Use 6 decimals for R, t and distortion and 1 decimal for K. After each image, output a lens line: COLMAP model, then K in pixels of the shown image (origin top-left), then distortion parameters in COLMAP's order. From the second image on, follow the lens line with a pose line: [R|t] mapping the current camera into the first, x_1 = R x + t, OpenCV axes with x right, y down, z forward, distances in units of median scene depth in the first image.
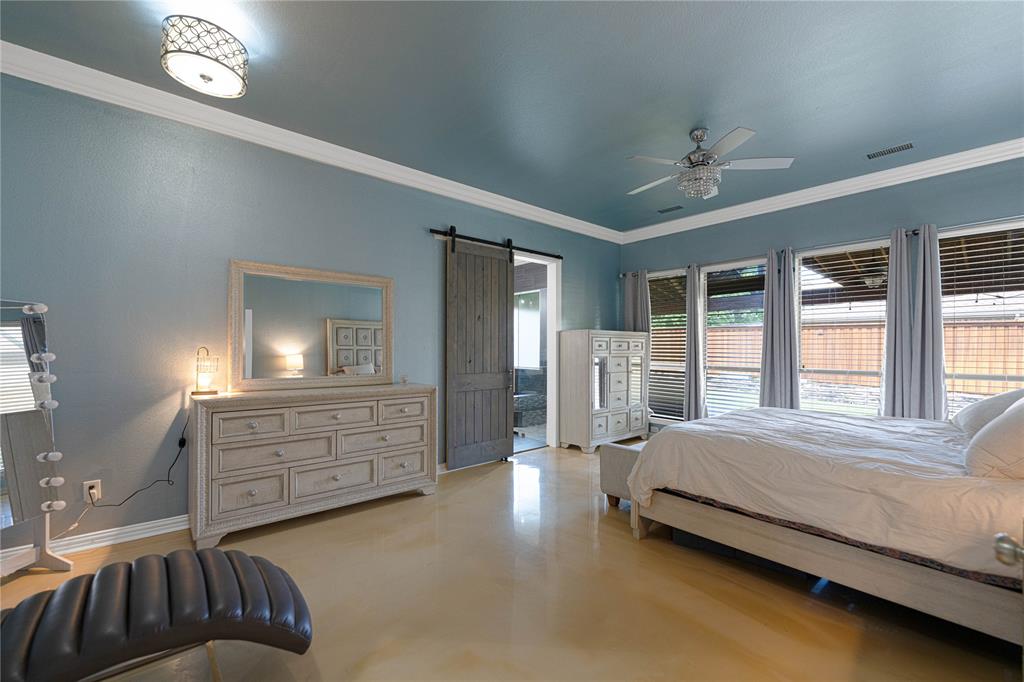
lens RADIAL K [[422.7, 0, 509.7], [0, 422.7, 345.2], [0, 0, 1]] dist [-0.000769, 0.000111]
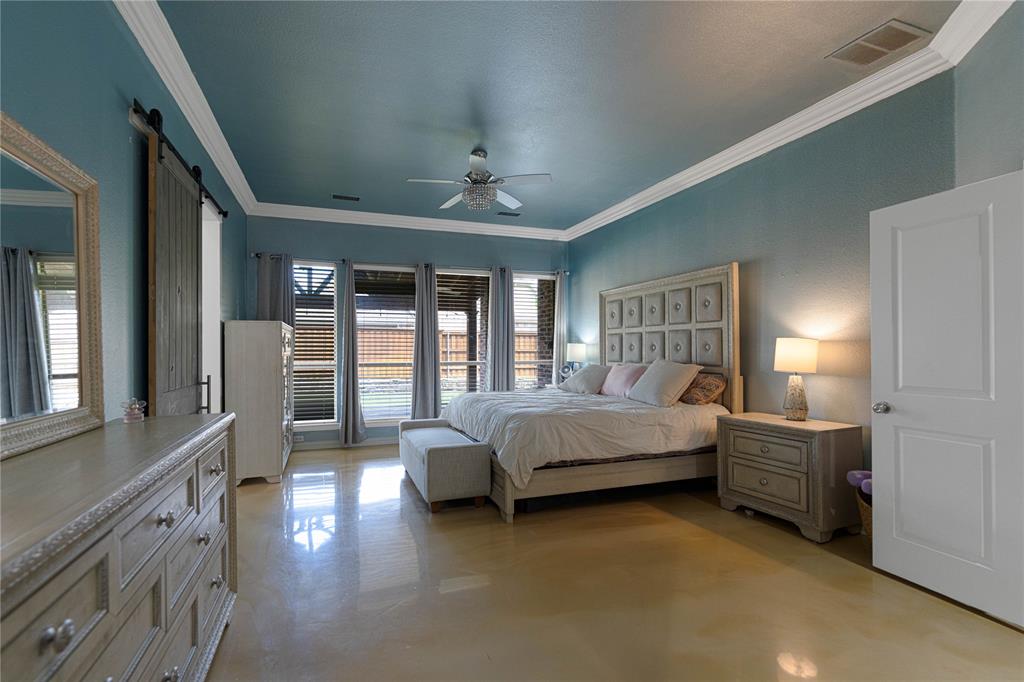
lens RADIAL K [[422.7, 0, 504.5], [0, 422.7, 344.4], [0, 0, 1]] dist [-0.000769, 0.000111]
pose [[0.380083, 0.002458, 0.924949, -0.366130], [-0.001710, 0.999997, -0.001955, 0.005863], [-0.924951, -0.000839, 0.380086, 0.326809]]
